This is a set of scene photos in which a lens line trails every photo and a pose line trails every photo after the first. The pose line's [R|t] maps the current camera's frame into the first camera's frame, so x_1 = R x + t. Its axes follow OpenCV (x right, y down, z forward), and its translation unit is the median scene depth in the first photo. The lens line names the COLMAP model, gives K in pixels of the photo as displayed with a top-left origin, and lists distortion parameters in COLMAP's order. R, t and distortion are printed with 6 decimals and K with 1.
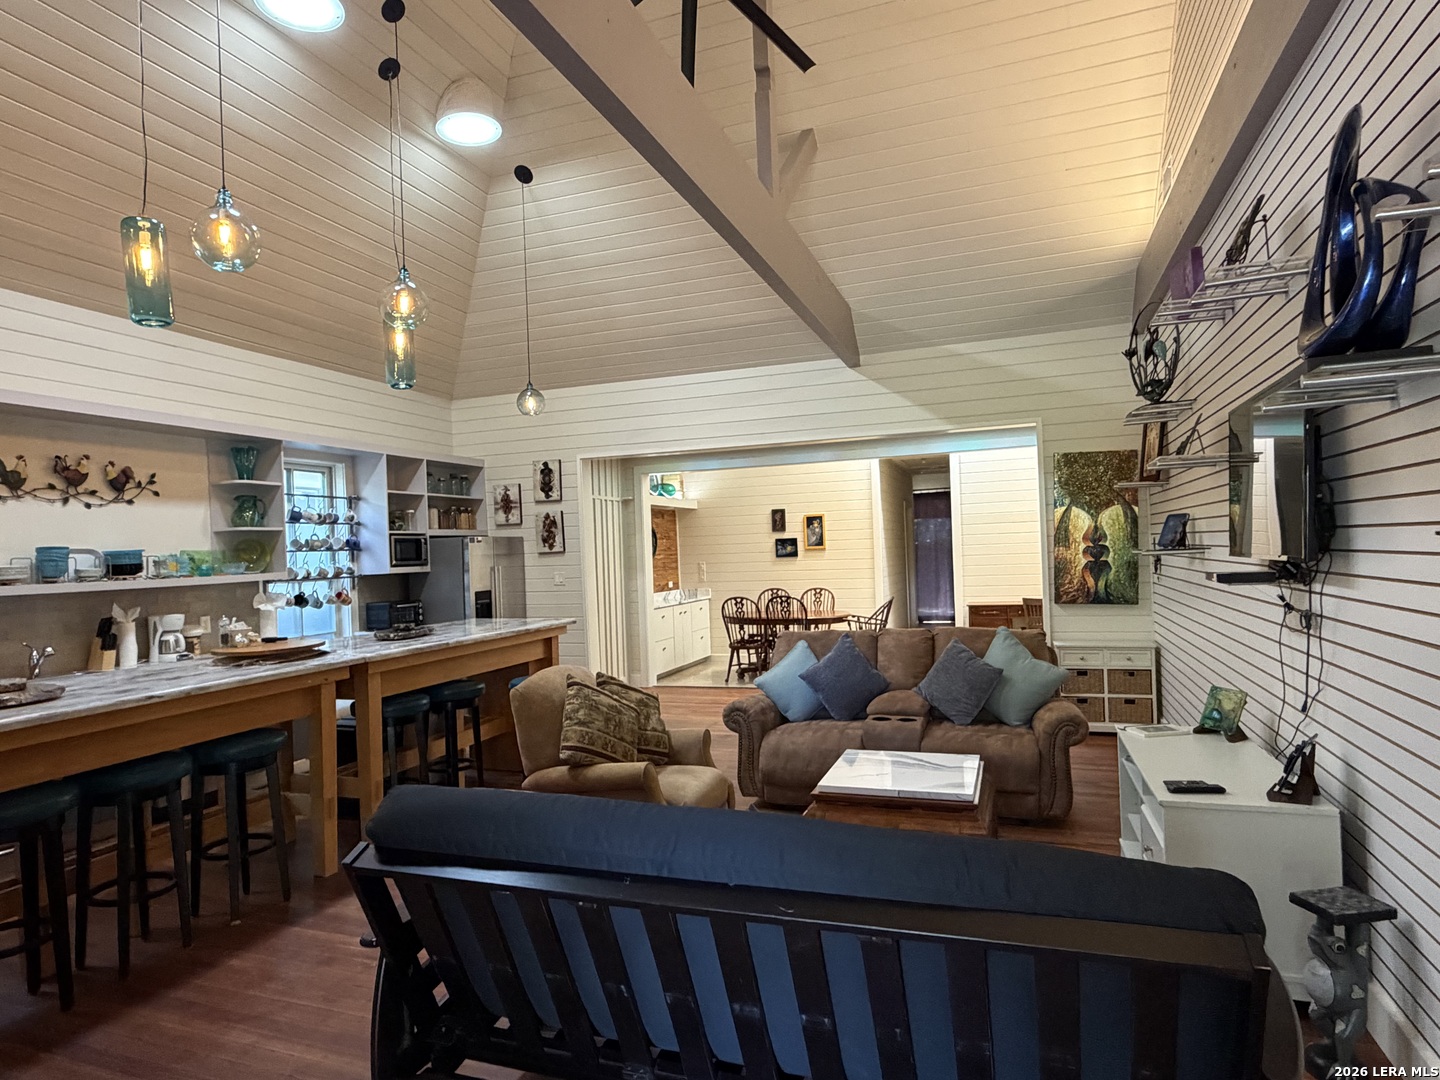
lens RADIAL K [[839.8, 0, 722.3], [0, 839.8, 543.9], [0, 0, 1]] dist [0.003841, 0.000501]
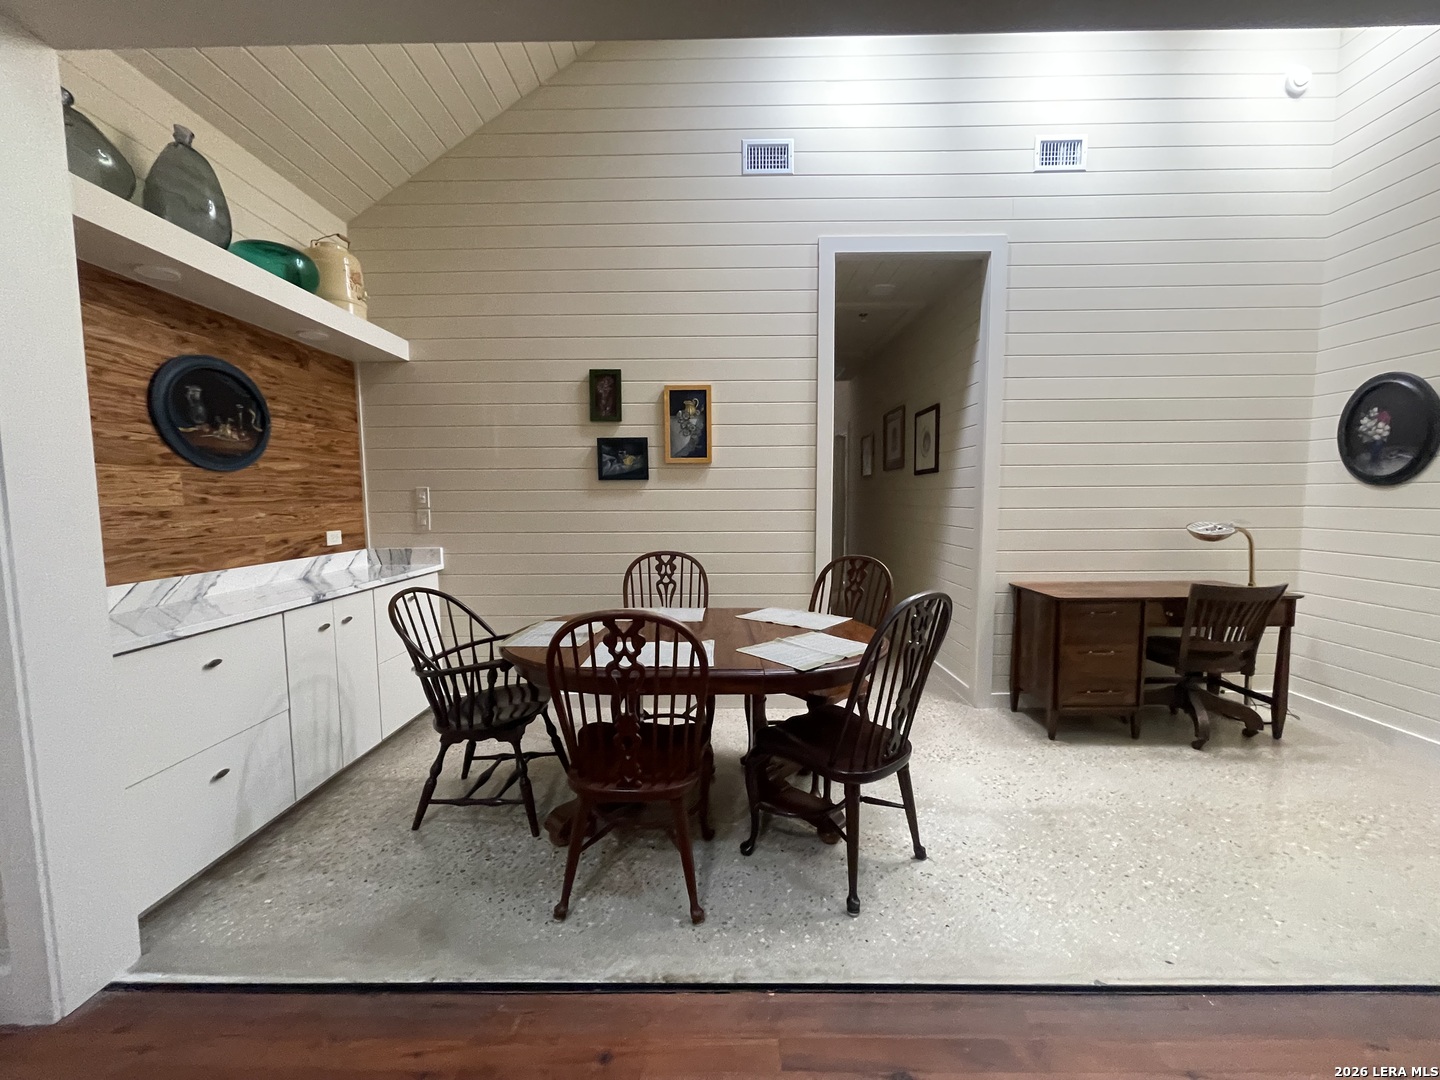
lens RADIAL K [[581.0, 0, 711.1], [0, 581.0, 546.3], [0, 0, 1]] dist [-0.000236, 0.000187]
pose [[0.946442, 0.003425, 0.322855, 0.034641], [-0.031407, 0.996178, 0.081503, 0.038675], [-0.321342, -0.087277, 0.942933, 1.110846]]
